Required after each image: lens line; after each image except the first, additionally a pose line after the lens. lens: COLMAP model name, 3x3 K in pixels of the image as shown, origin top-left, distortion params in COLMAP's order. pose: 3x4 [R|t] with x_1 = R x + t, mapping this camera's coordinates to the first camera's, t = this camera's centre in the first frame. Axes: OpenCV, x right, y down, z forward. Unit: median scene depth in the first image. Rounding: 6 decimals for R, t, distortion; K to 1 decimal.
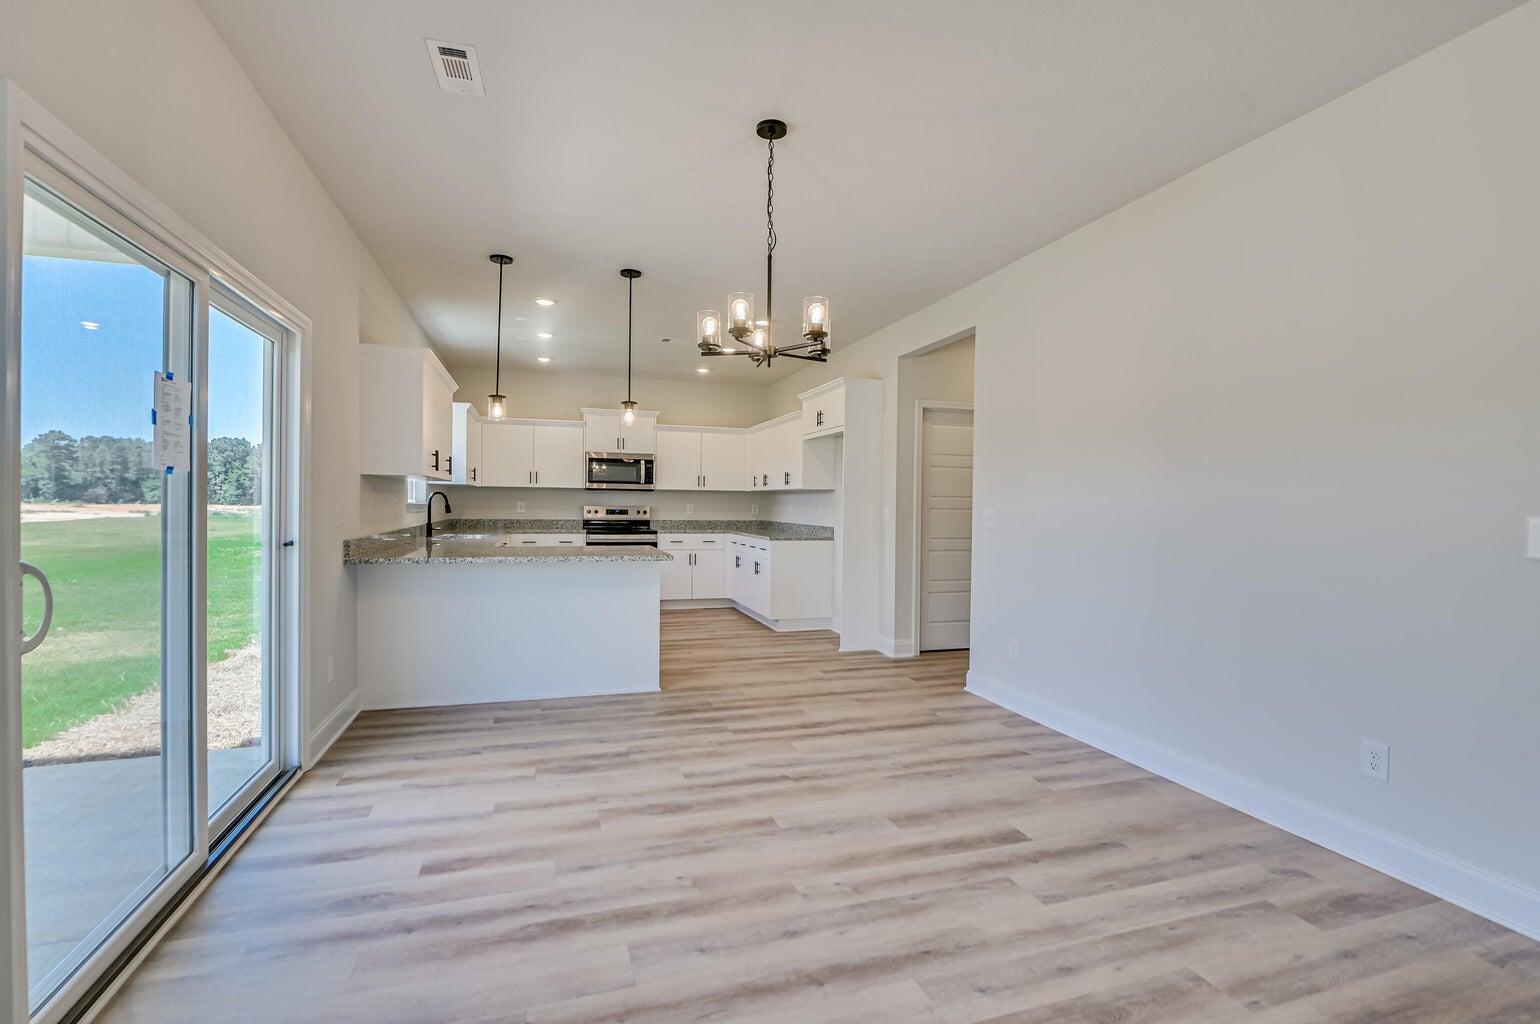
lens RADIAL K [[714.7, 0, 775.2], [0, 714.7, 516.0], [0, 0, 1]] dist [0.001679, -0.000005]
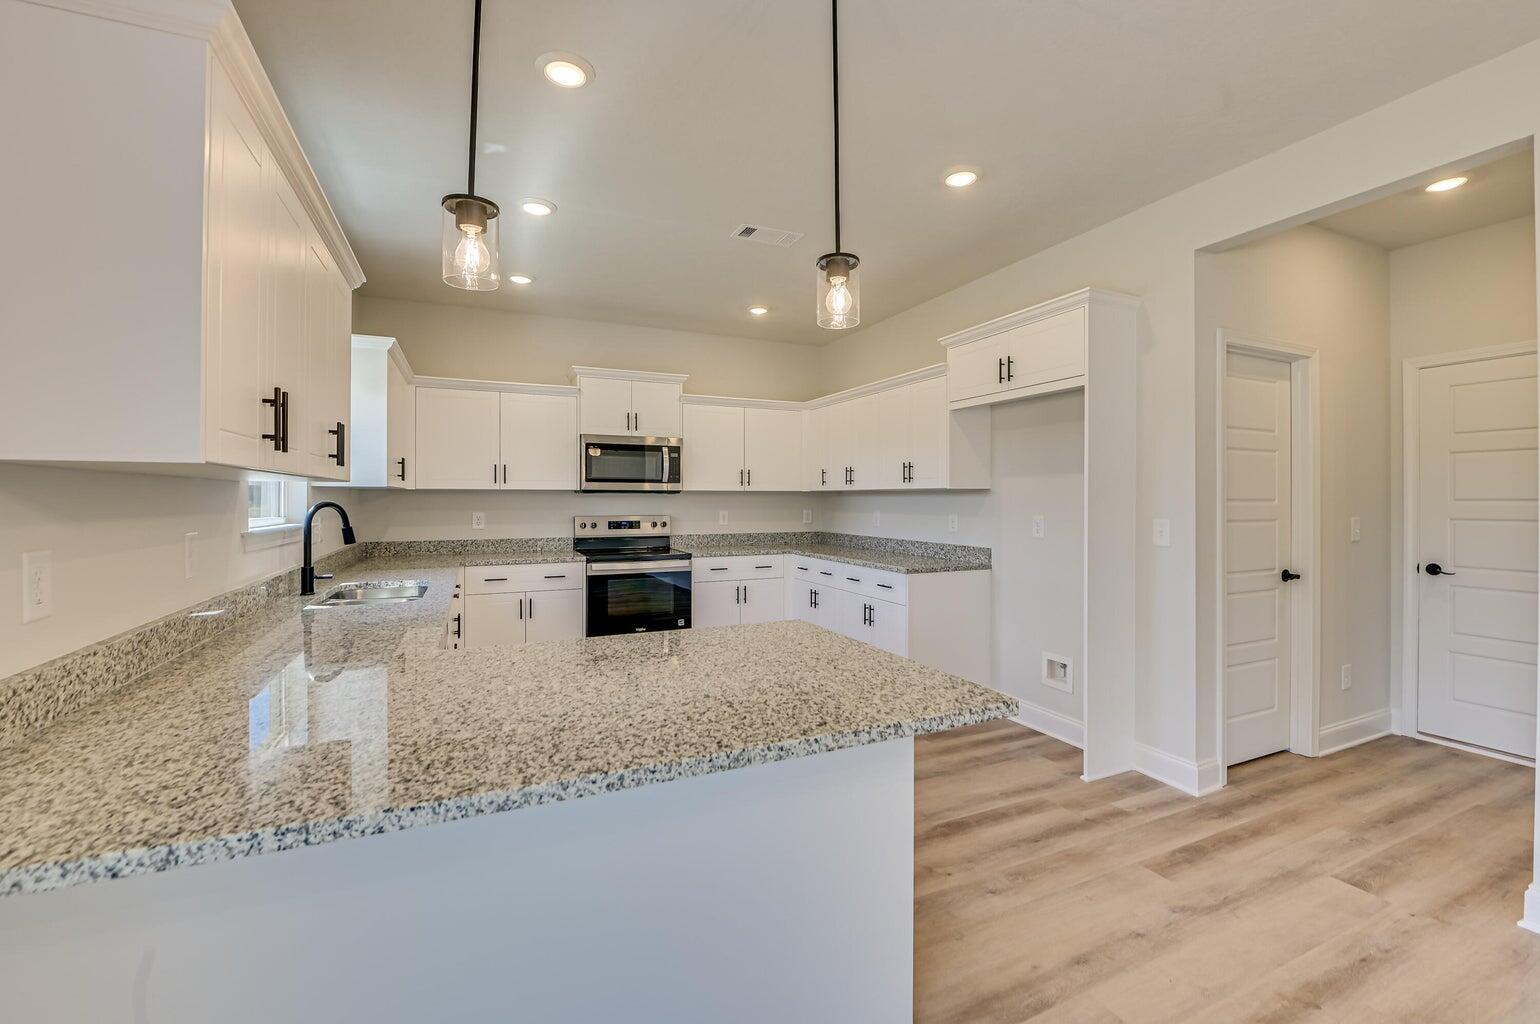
lens RADIAL K [[684.6, 0, 761.0], [0, 684.6, 499.8], [0, 0, 1]] dist [-0.013549, -0.000420]
pose [[0.996628, -0.011149, 0.081290, -0.151104], [0.012495, 0.999793, -0.016068, -0.017850], [-0.081094, 0.017030, 0.996561, 0.365377]]
